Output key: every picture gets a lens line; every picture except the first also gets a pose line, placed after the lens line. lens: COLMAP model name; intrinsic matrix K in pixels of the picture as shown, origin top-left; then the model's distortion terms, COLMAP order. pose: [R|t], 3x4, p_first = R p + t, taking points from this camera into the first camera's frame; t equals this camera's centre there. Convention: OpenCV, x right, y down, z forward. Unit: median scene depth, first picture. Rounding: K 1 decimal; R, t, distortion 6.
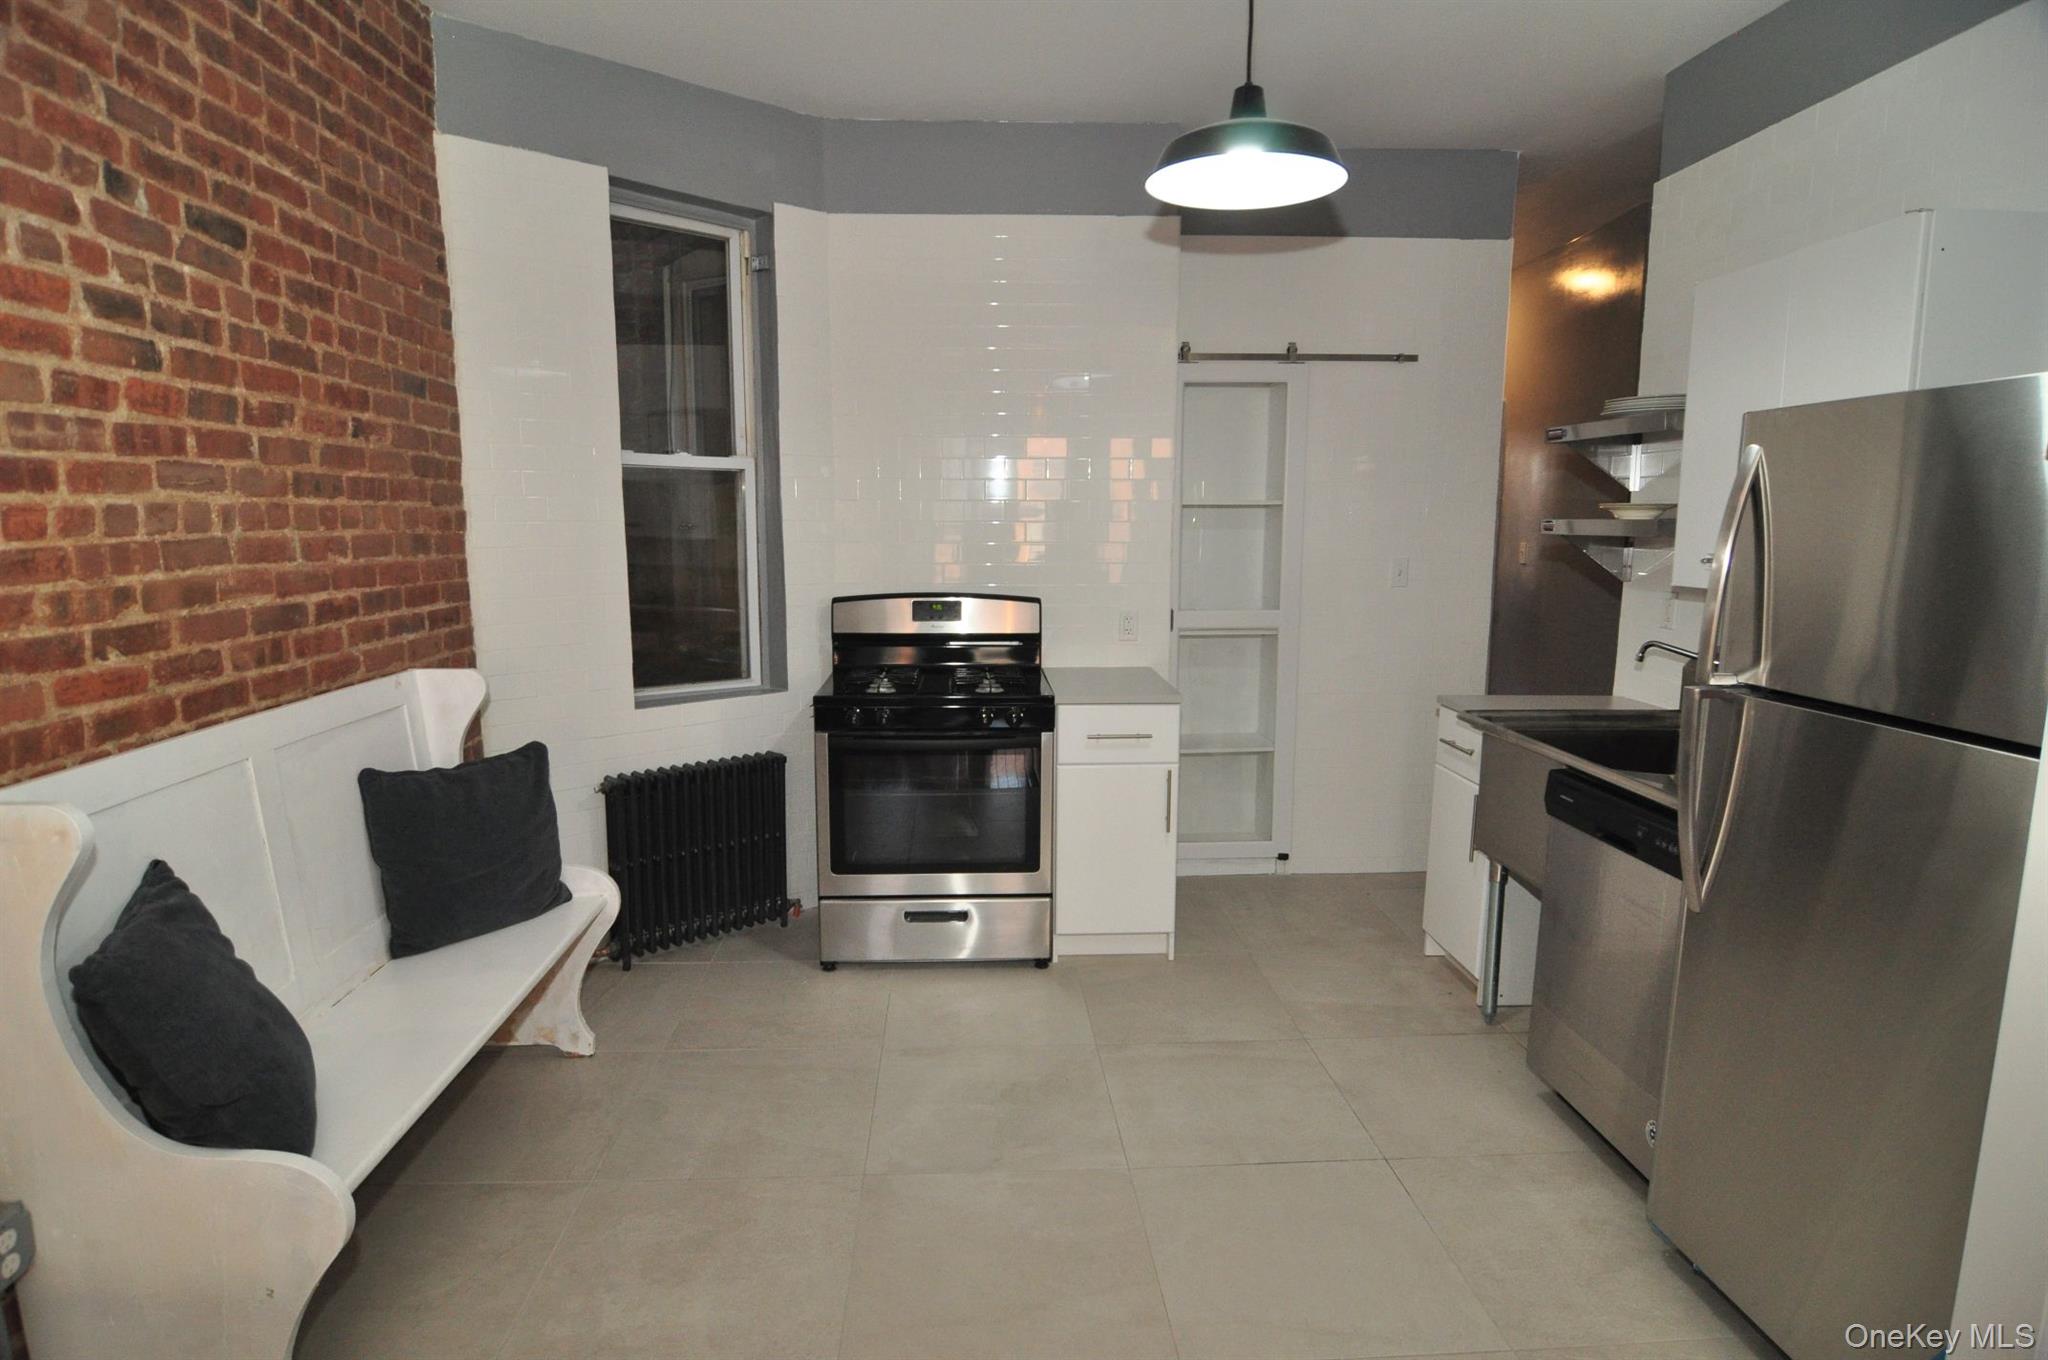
lens RADIAL K [[1119.6, 0, 1027.3], [0, 1119.6, 672.5], [0, 0, 1]] dist [0.000396, -0.008072]
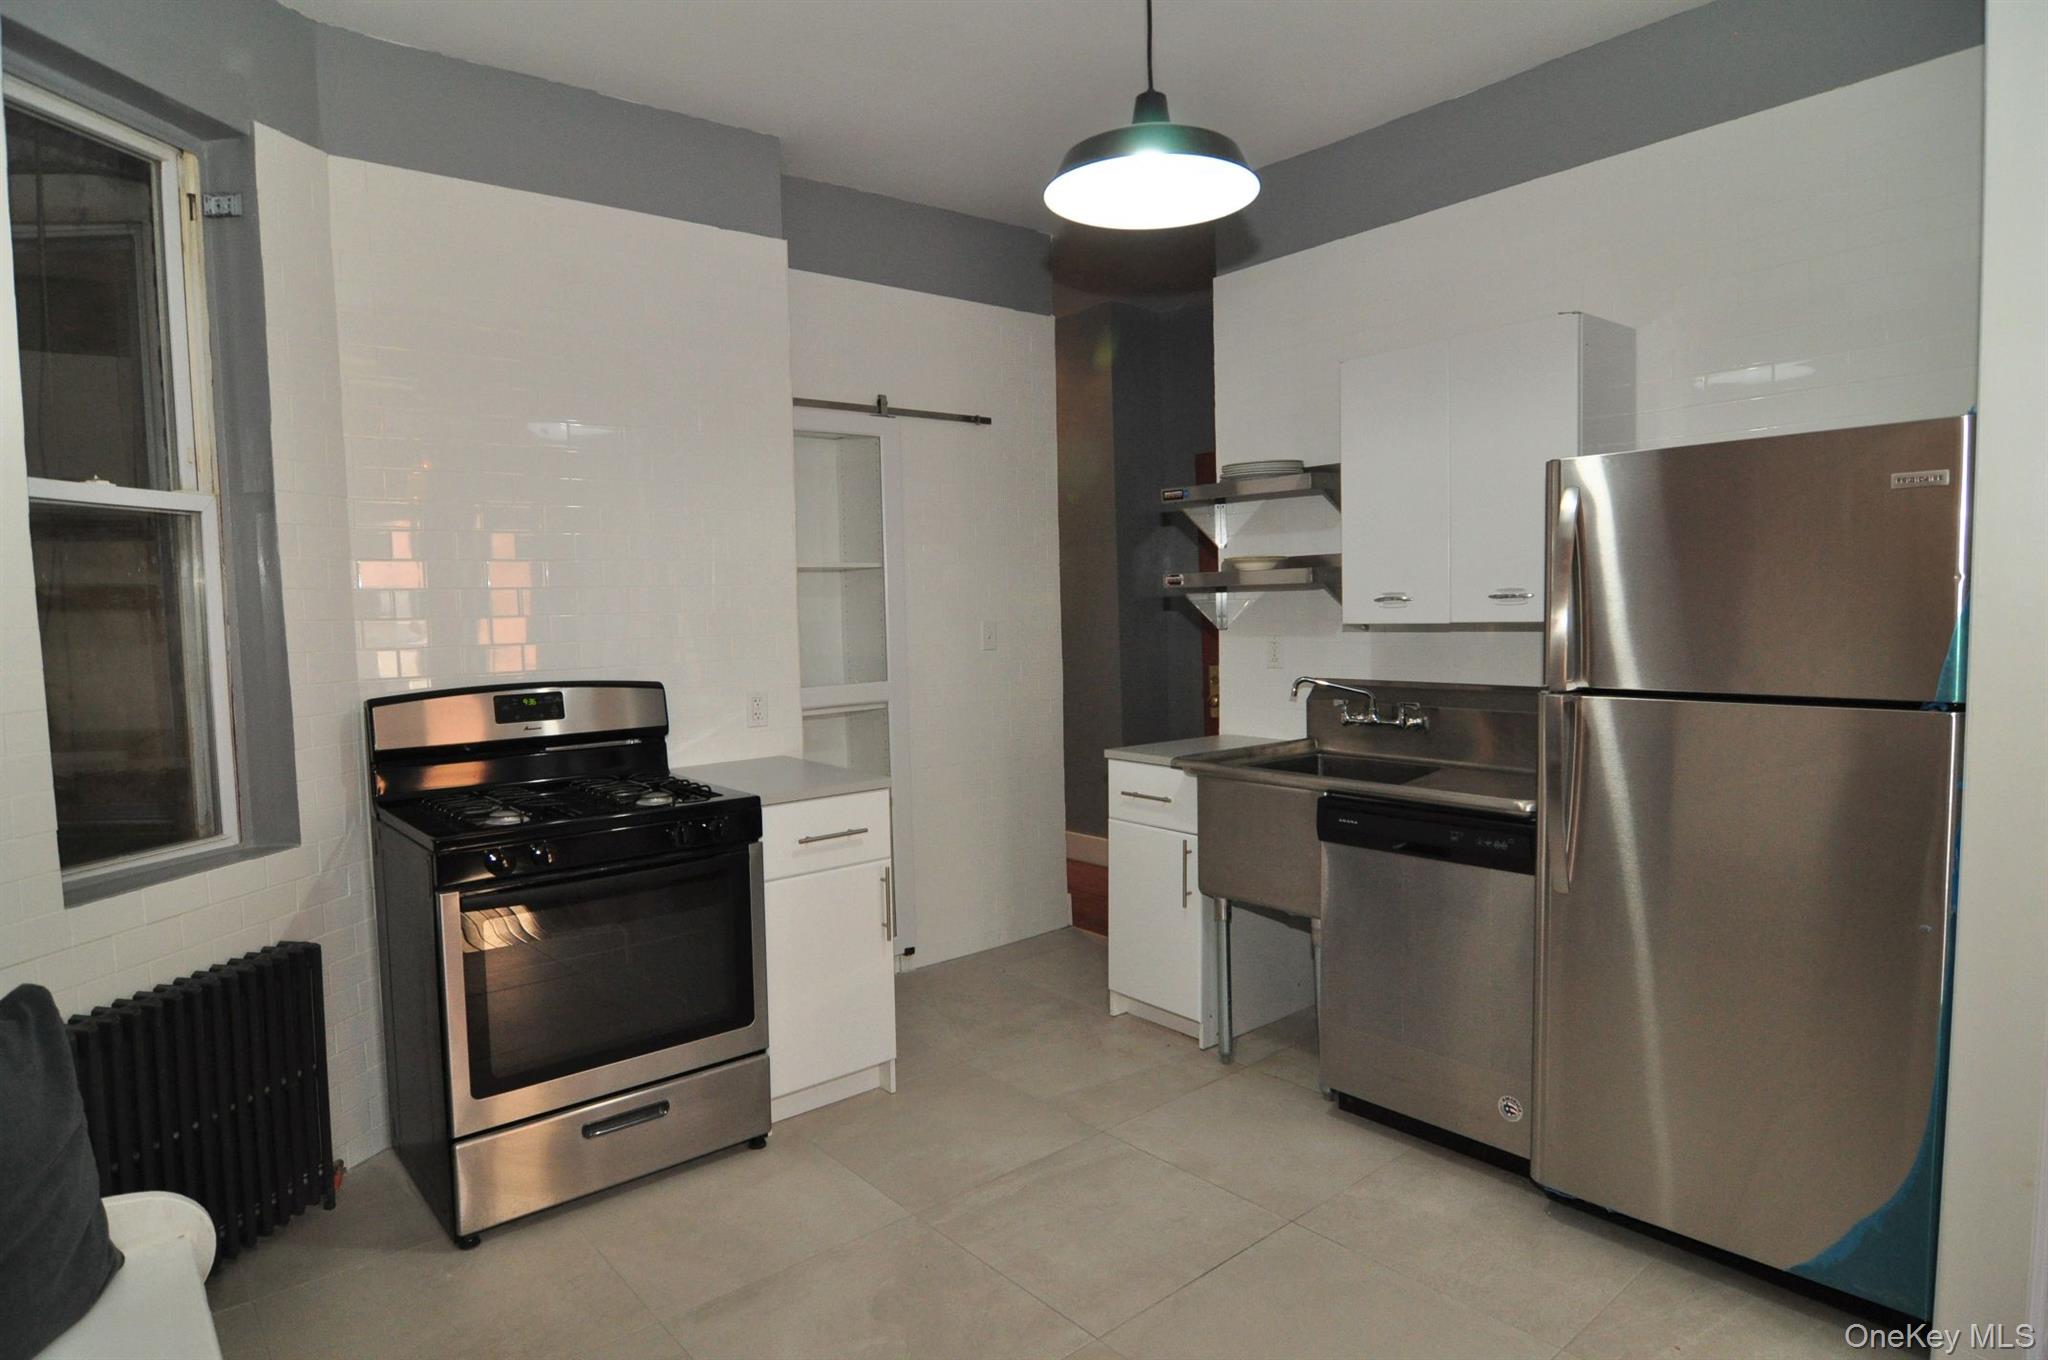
lens RADIAL K [[1140.4, 0, 1024.0], [0, 1140.4, 680.0], [0, 0, 1]] dist [-0.023784, 0.001248]
pose [[0.797739, -0.061644, 0.599844, -0.276827], [0.109295, 0.993066, -0.043298, -0.004850], [-0.593015, 0.100100, 0.798945, 0.213923]]
